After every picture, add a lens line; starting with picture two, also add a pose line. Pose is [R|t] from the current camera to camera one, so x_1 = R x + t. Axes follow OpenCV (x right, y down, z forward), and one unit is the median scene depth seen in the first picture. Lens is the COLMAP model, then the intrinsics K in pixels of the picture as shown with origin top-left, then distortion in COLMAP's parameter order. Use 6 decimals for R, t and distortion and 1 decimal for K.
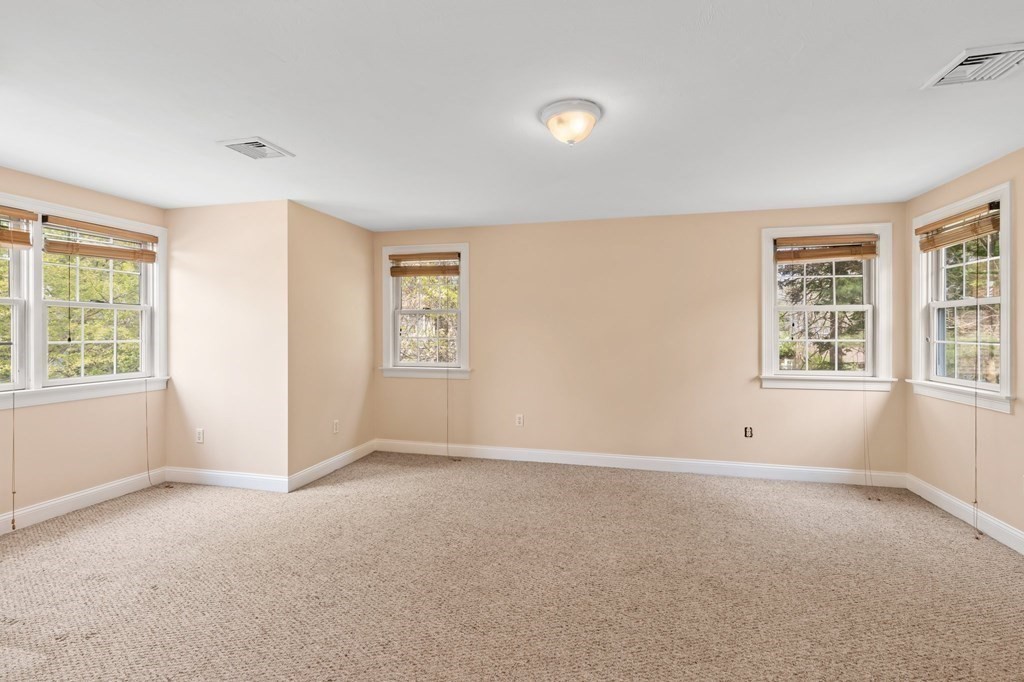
lens RADIAL K [[463.2, 0, 511.4], [0, 463.2, 333.0], [0, 0, 1]] dist [0.001175, -0.000608]
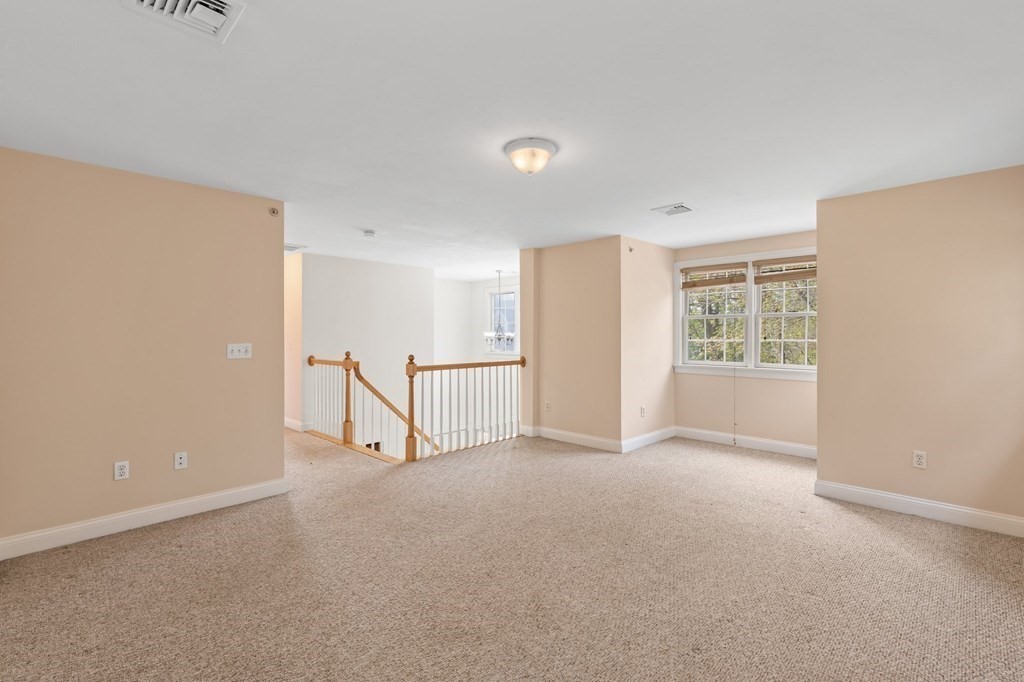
lens RADIAL K [[463.2, 0, 511.4], [0, 463.2, 333.0], [0, 0, 1]] dist [0.001175, -0.000608]
pose [[-0.510687, 0.000639, -0.859766, 0.663477], [-0.004808, 0.999982, 0.003600, -0.003808], [0.859753, 0.005972, -0.510675, 0.883631]]
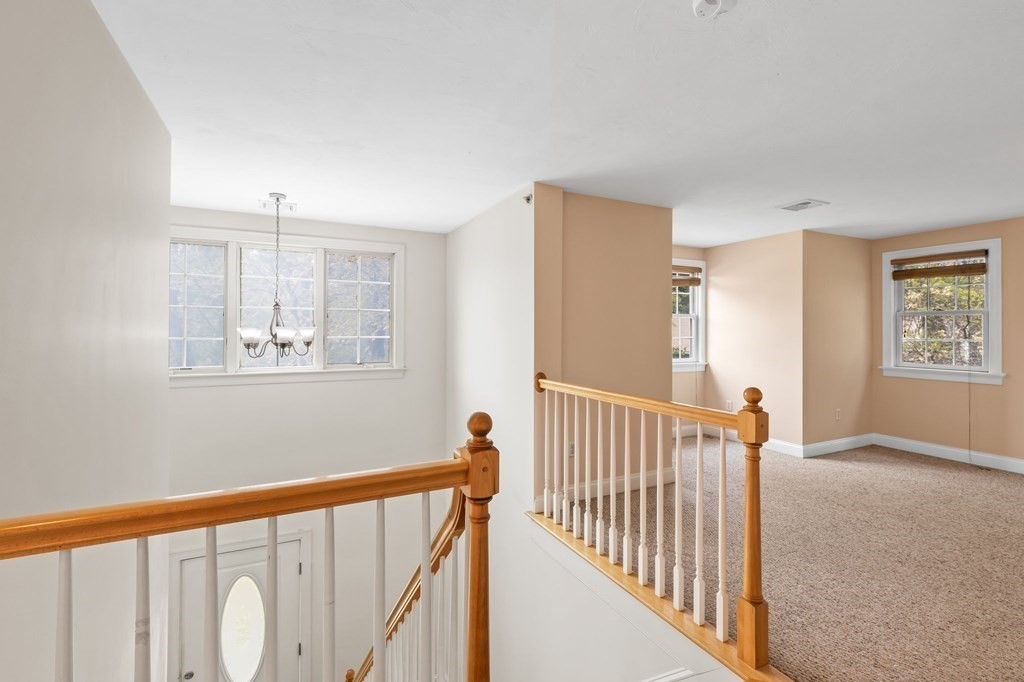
lens RADIAL K [[463.2, 0, 511.4], [0, 463.2, 333.0], [0, 0, 1]] dist [0.001175, -0.000608]
pose [[0.648955, 0.007812, -0.760787, -0.029553], [-0.009582, 0.999952, 0.002094, 0.002754], [0.760767, 0.005931, 0.648998, -0.416743]]
